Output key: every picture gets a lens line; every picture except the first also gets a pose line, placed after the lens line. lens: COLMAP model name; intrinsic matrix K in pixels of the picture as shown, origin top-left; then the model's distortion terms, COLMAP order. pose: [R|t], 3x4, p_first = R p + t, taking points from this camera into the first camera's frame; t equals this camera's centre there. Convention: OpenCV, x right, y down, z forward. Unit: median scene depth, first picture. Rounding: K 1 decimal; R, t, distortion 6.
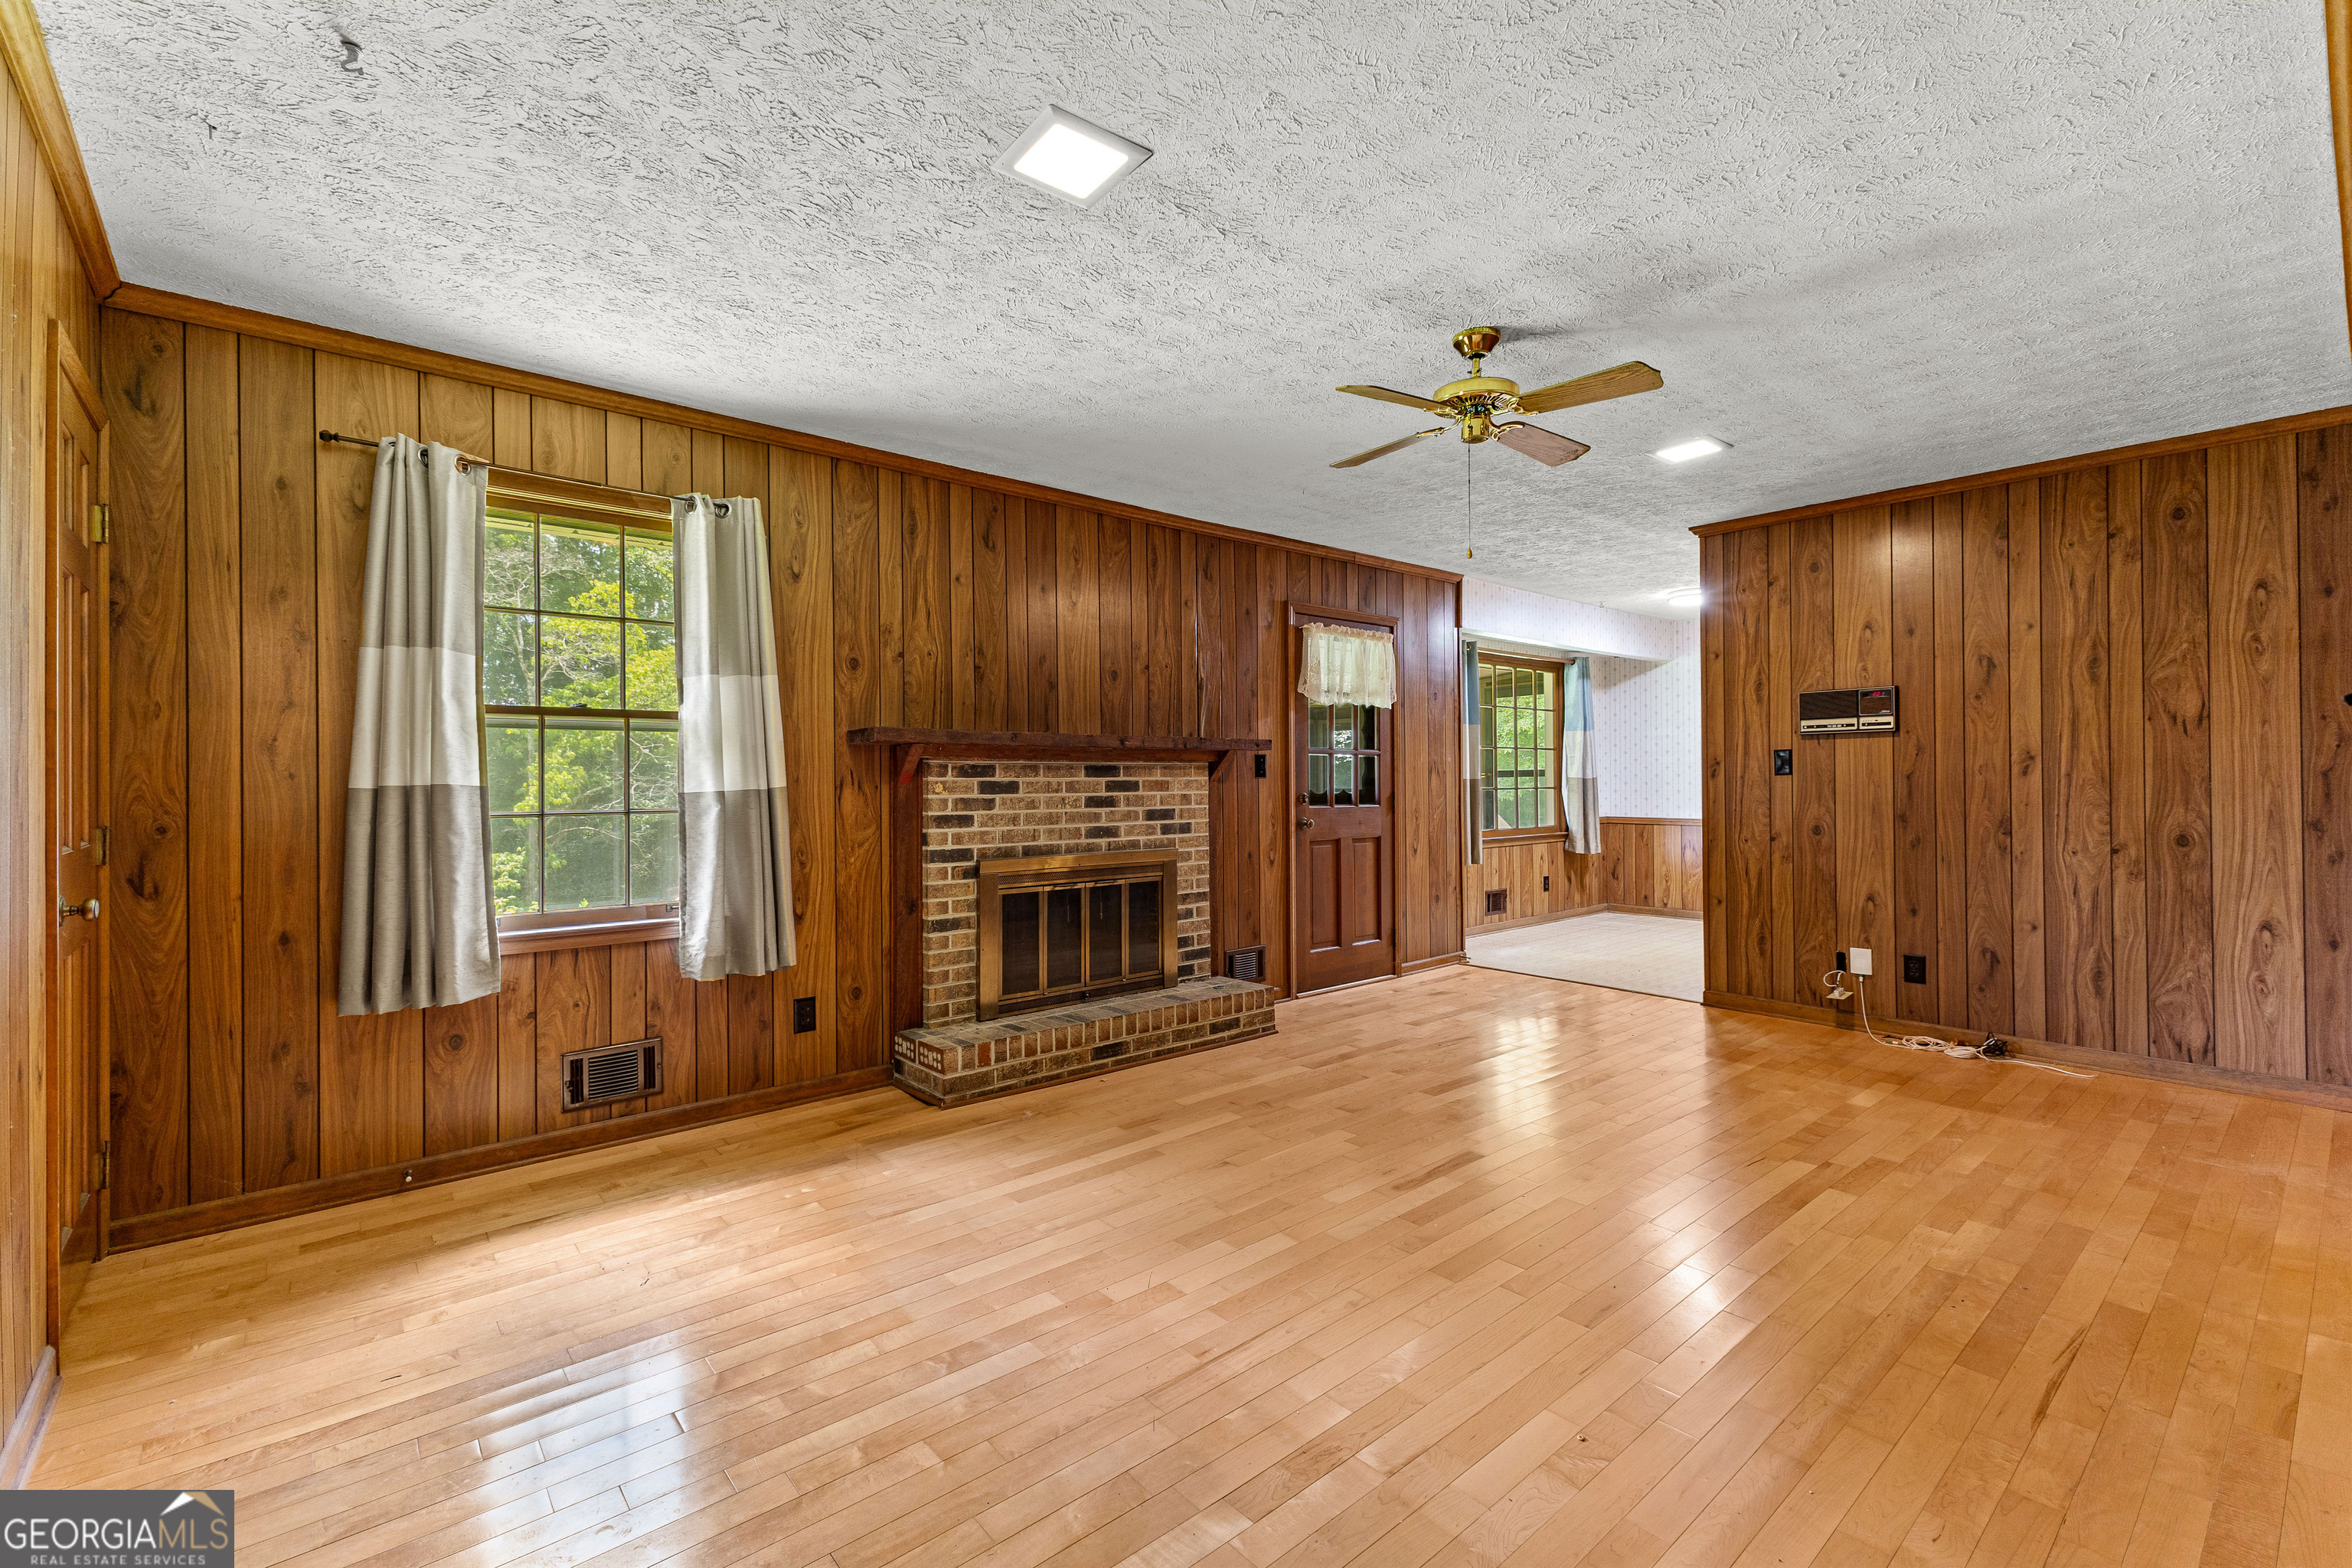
lens RADIAL K [[1045.0, 0, 1186.3], [0, 1045.0, 790.9], [0, 0, 1]] dist [0.002695, 0.000118]
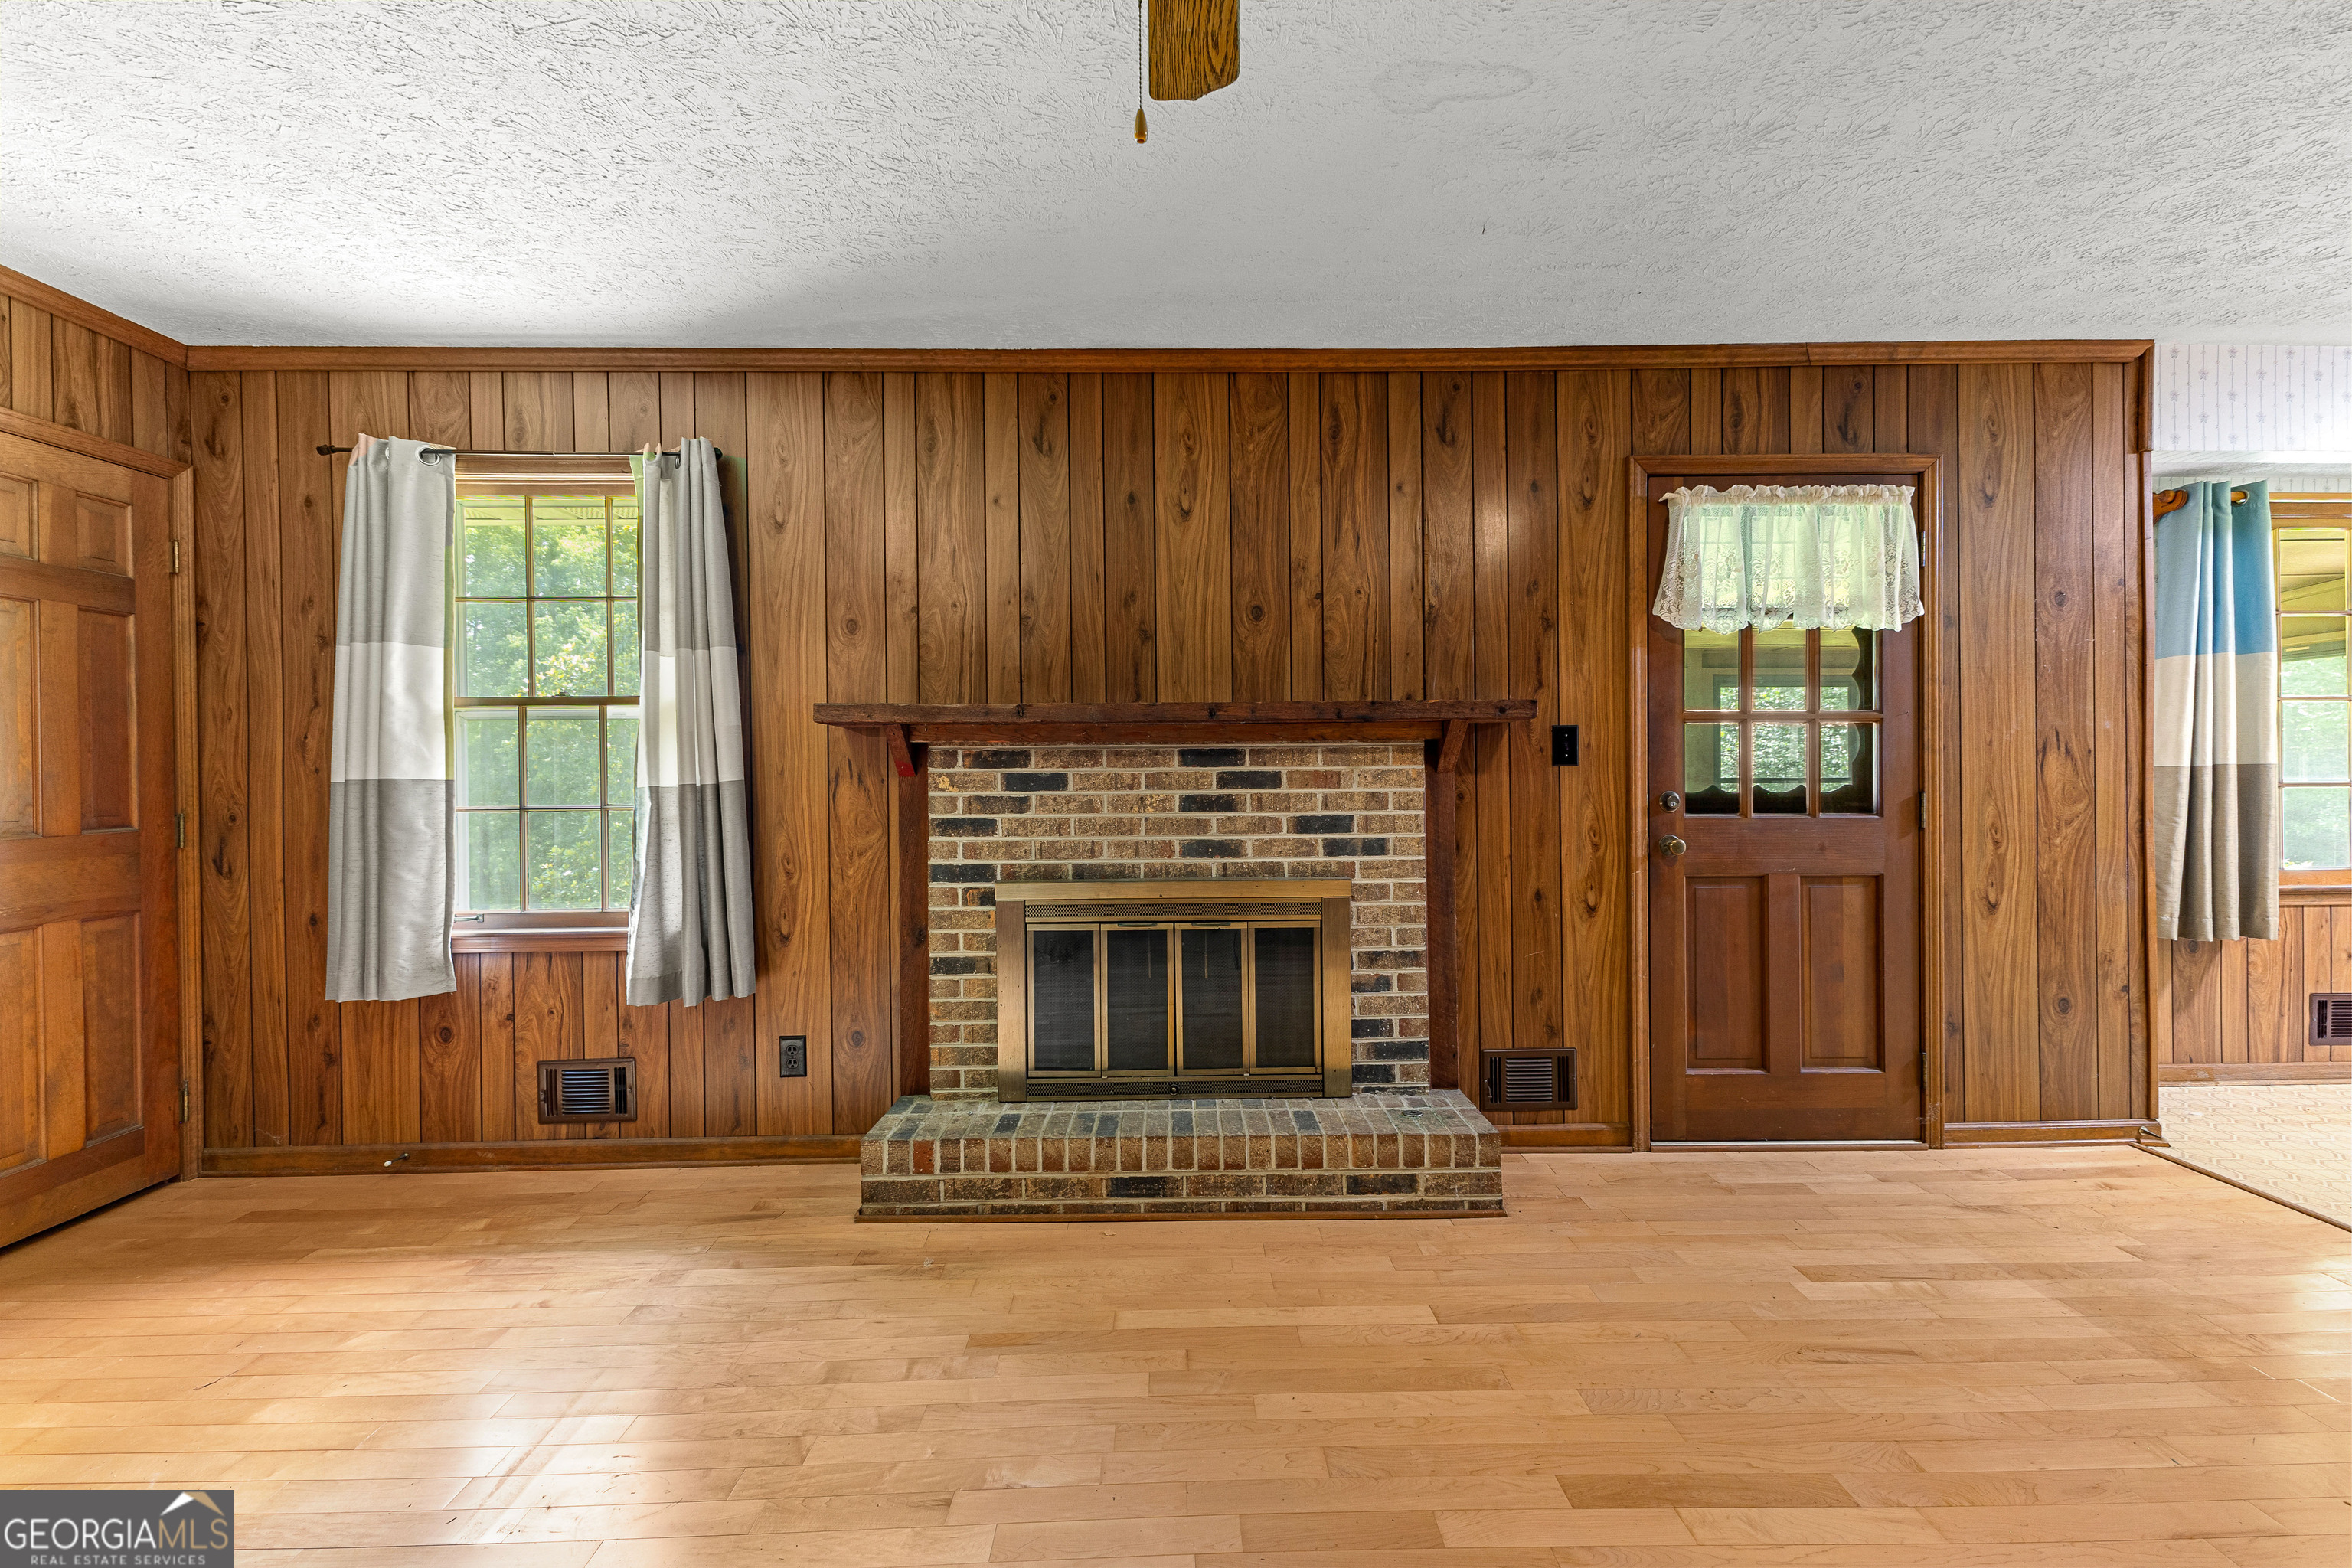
lens RADIAL K [[1029.2, 0, 1176.0], [0, 1029.2, 784.0], [0, 0, 1]] dist [0.008464, 0.000105]
pose [[0.760080, 0.007954, -0.649781, 0.363420], [-0.002438, 0.999953, 0.009388, -0.008862], [0.649825, -0.005551, 0.760064, 0.534571]]
